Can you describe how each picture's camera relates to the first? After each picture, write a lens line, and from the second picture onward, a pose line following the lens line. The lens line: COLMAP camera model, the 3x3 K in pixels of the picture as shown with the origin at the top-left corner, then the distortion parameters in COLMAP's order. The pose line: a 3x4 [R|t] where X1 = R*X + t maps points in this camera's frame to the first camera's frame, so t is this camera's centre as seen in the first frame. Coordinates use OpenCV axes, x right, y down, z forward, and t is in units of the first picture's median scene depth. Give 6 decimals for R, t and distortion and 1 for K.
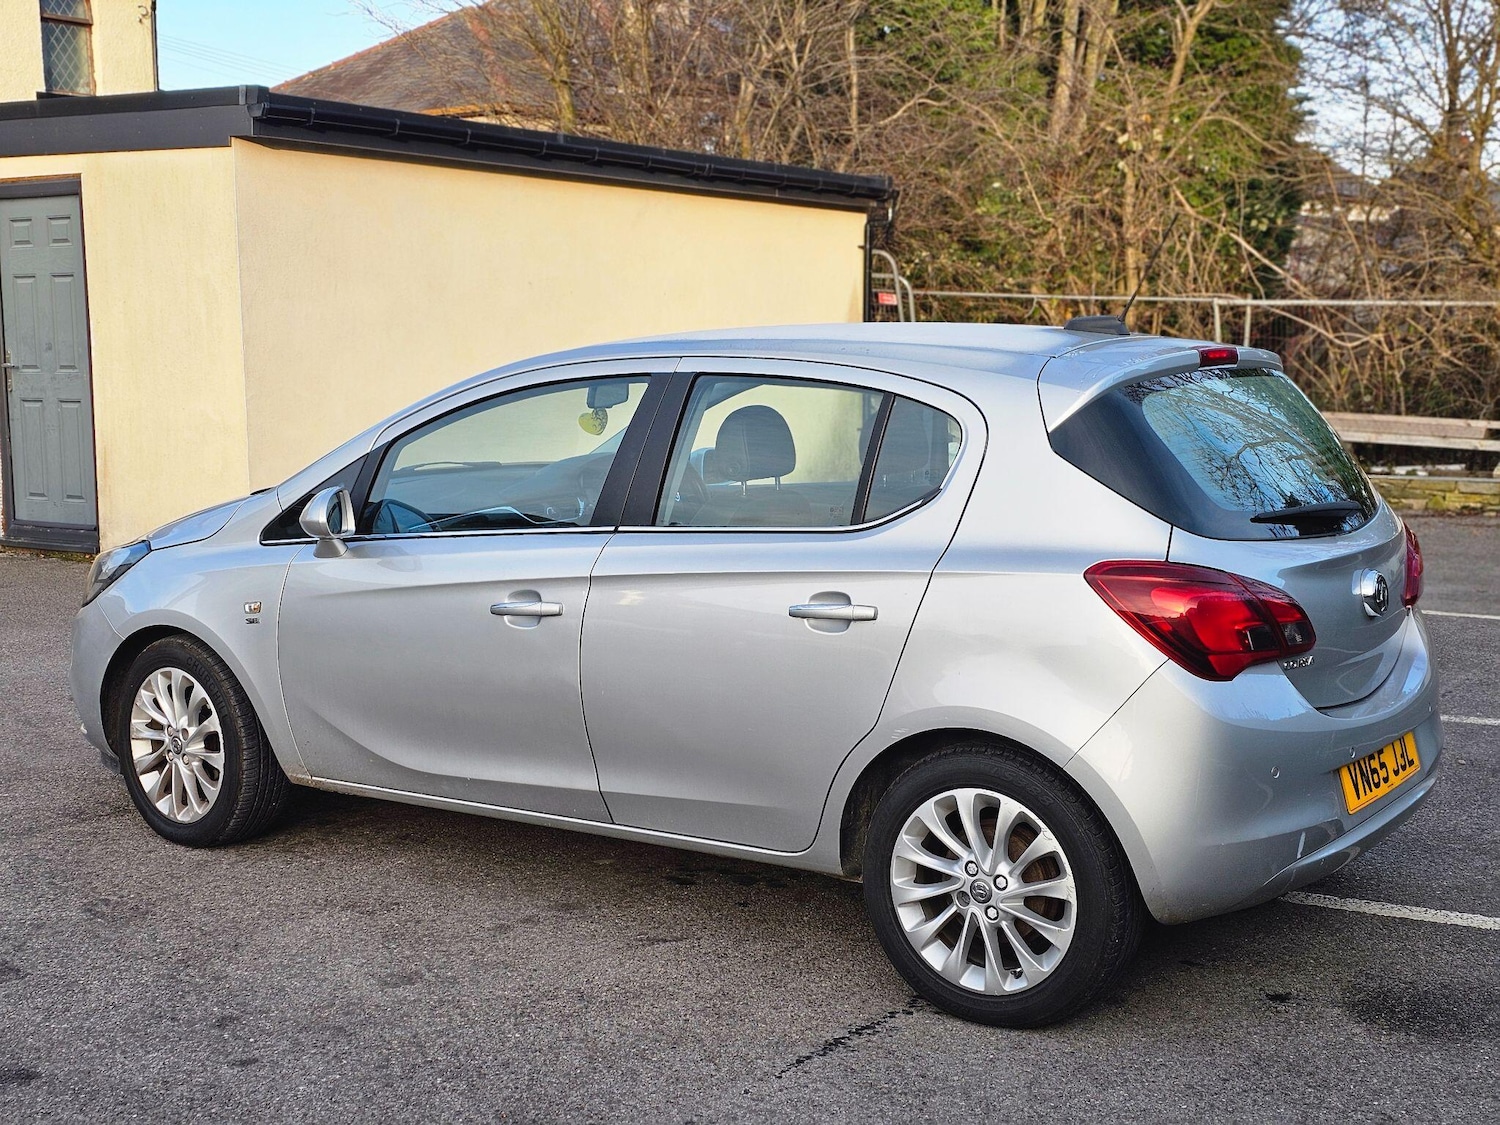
lens RADIAL K [[1997.1, 0, 750.0], [0, 1997.1, 562.5], [0, 0, 1]] dist [0.165942, -0.373261]
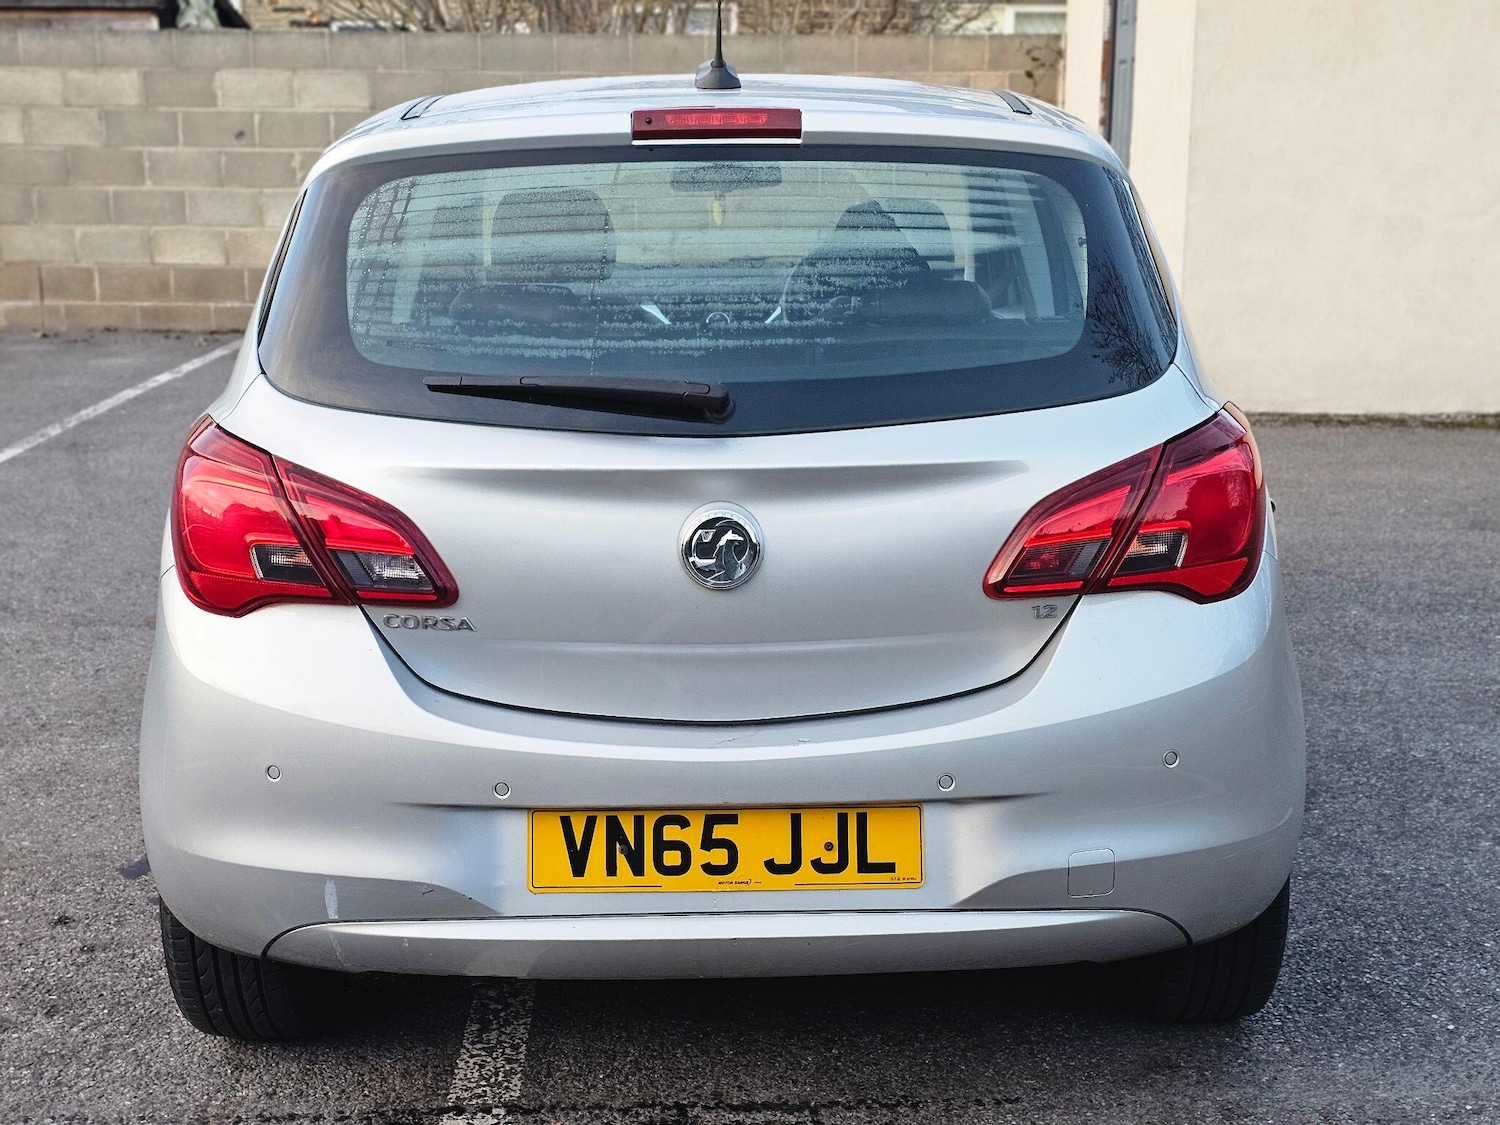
lens RADIAL K [[2098.1, 0, 659.0], [0, 2098.1, 526.9], [0, 0, 1]] dist [0.178118, -0.673189]
pose [[0.598962, 0.158679, -0.784898, 0.702805], [-0.106706, 0.987245, 0.118158, -0.054187], [0.793636, 0.012981, 0.608254, 0.571757]]
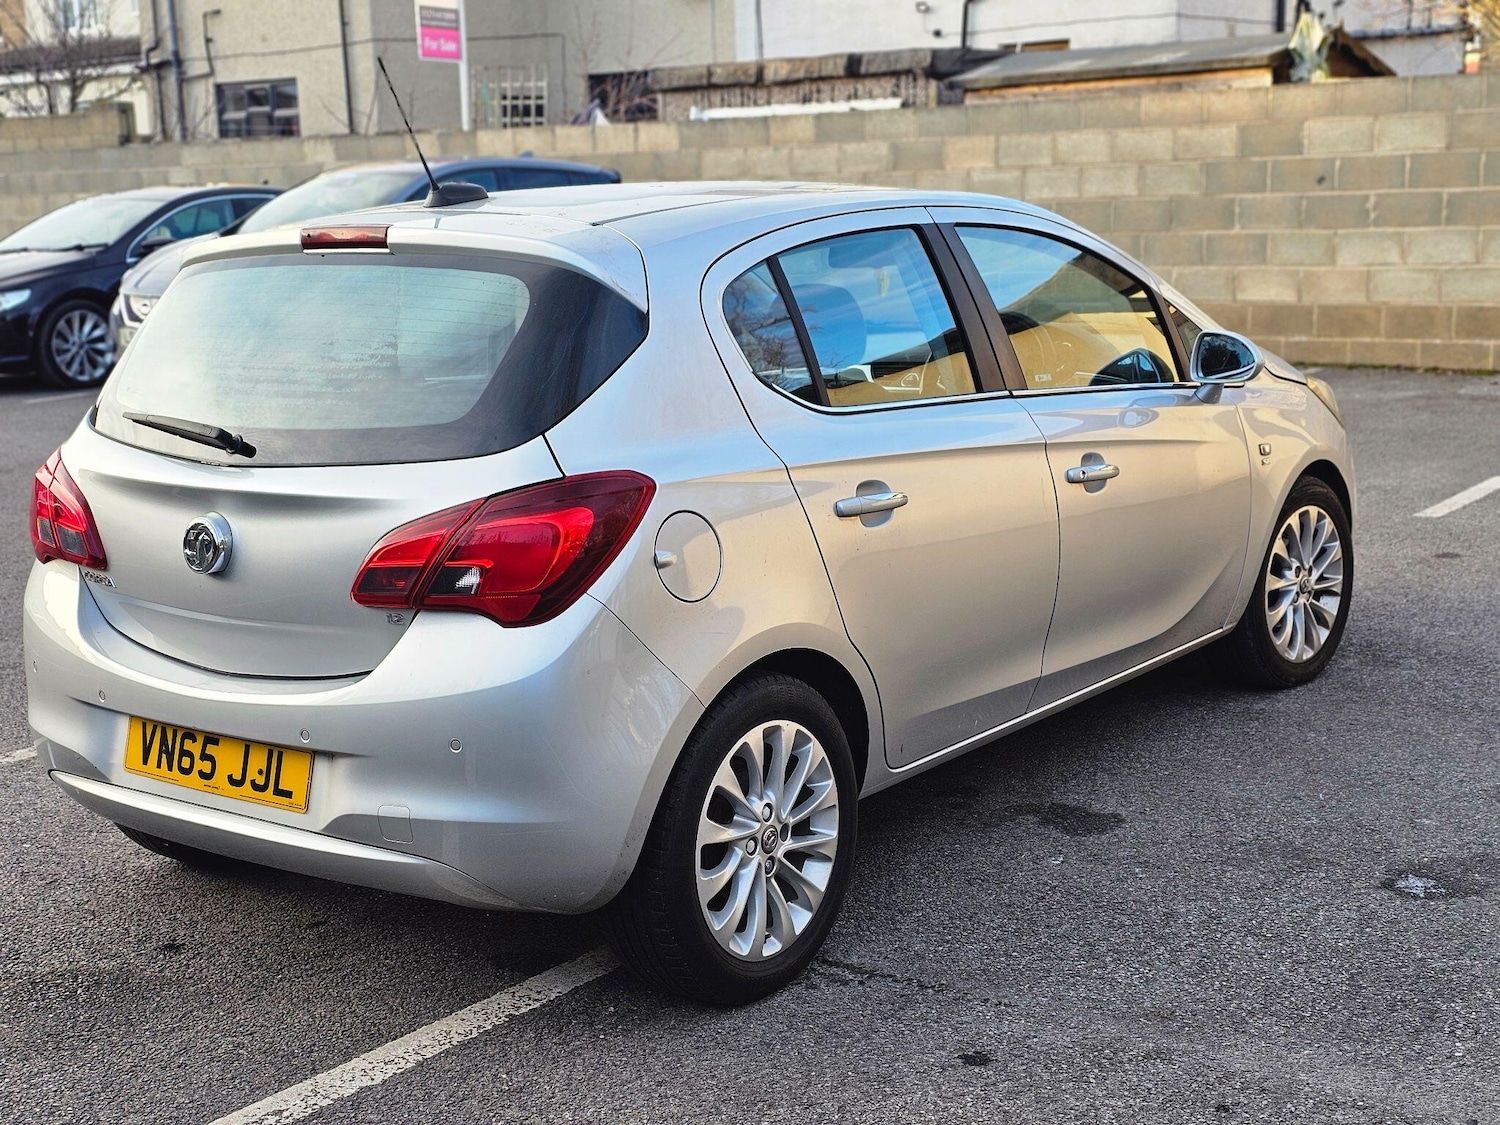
lens RADIAL K [[2000.2, 0, 740.1], [0, 2000.2, 503.6], [0, 0, 1]] dist [0.155551, -0.341754]
pose [[-0.057839, 0.169080, -0.983904, 0.994629], [-0.088089, 0.980845, 0.173733, -0.146016], [0.994432, 0.096720, -0.041837, 1.140858]]
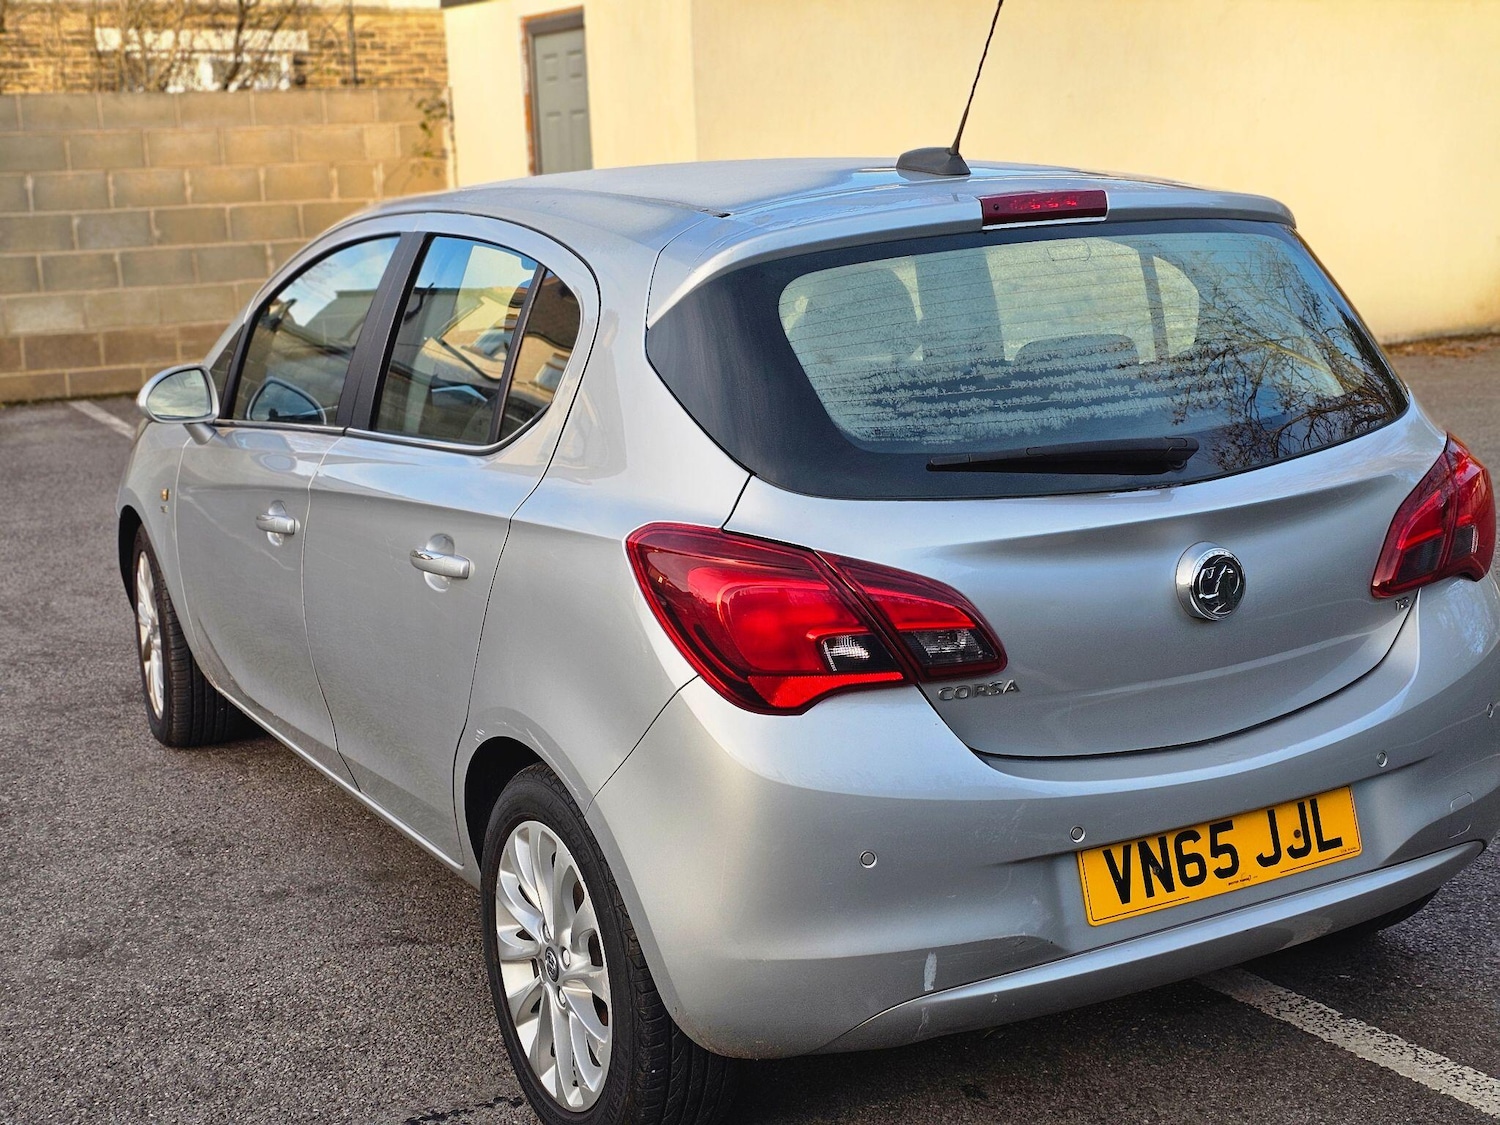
lens RADIAL K [[2004.4, 0, 742.6], [0, 2004.4, 487.8], [0, 0, 1]] dist [0.131955, -0.254172]
pose [[0.893583, 0.051400, -0.445946, 0.422359], [-0.026739, 0.997754, 0.061422, -0.046140], [0.448102, -0.042962, 0.892950, 0.334486]]
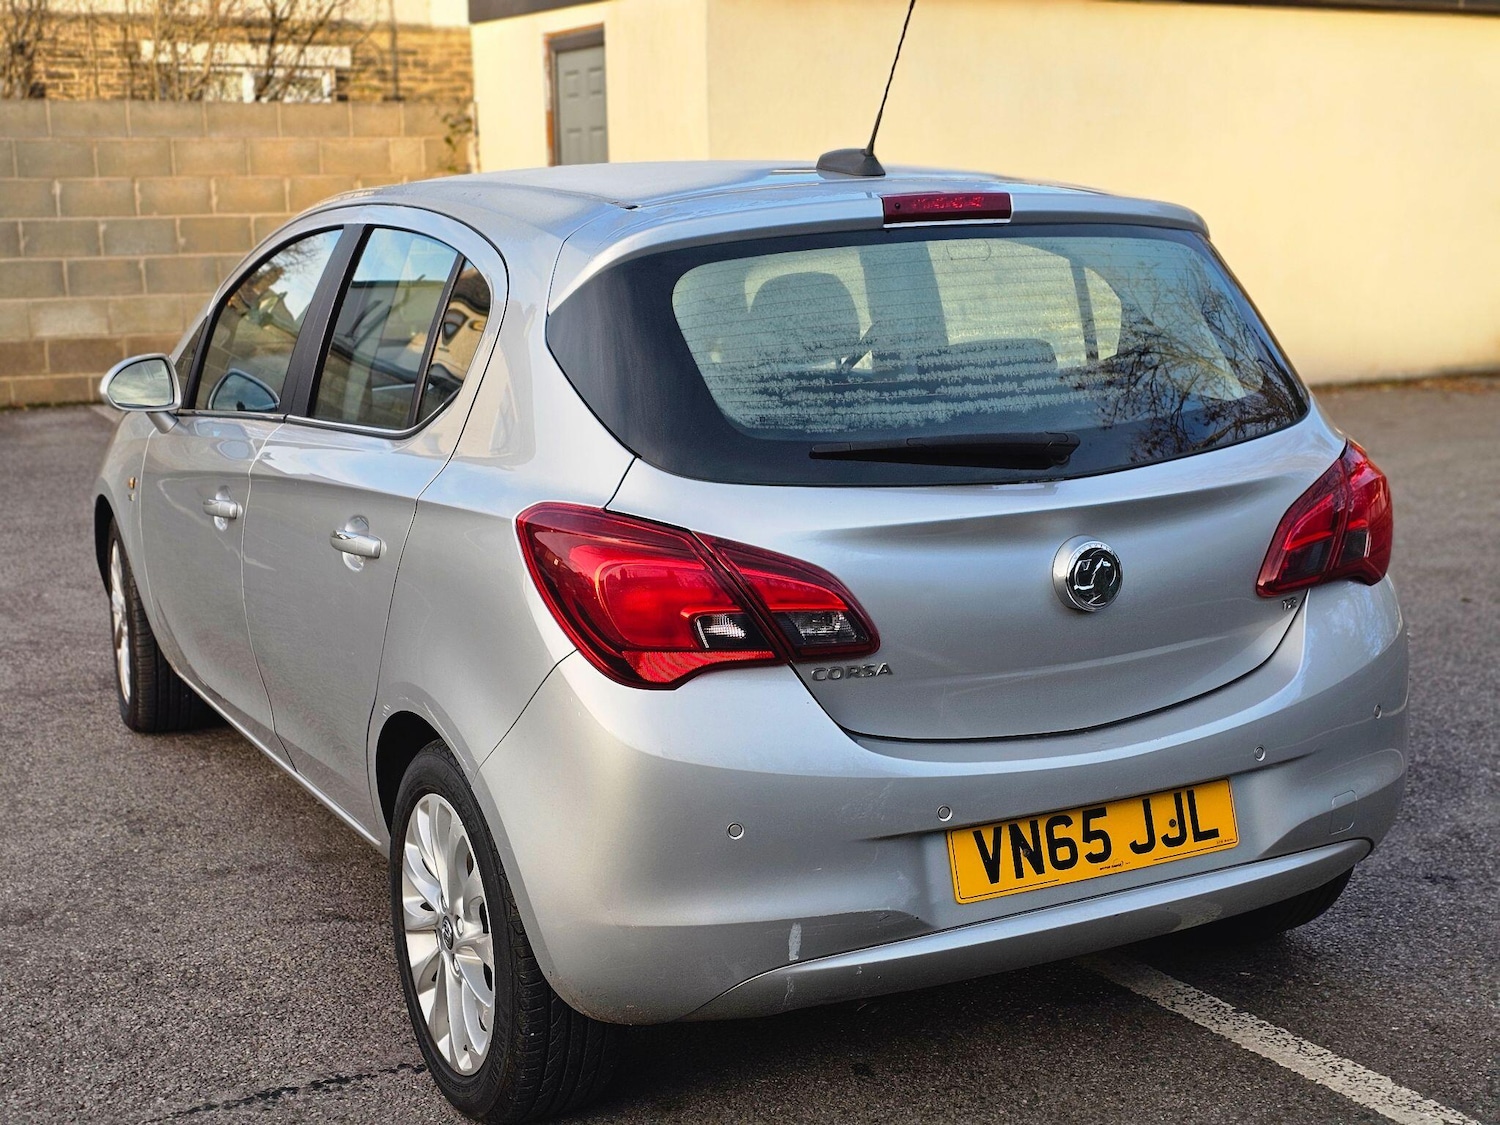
lens RADIAL K [[1999.8, 0, 752.3], [0, 1999.8, 533.1], [0, 0, 1]] dist [0.162012, -0.373638]
pose [[0.882824, 0.076223, -0.463477, 0.472182], [-0.049290, 0.996331, 0.069969, -0.035669], [0.467110, -0.038925, 0.883342, 0.342345]]
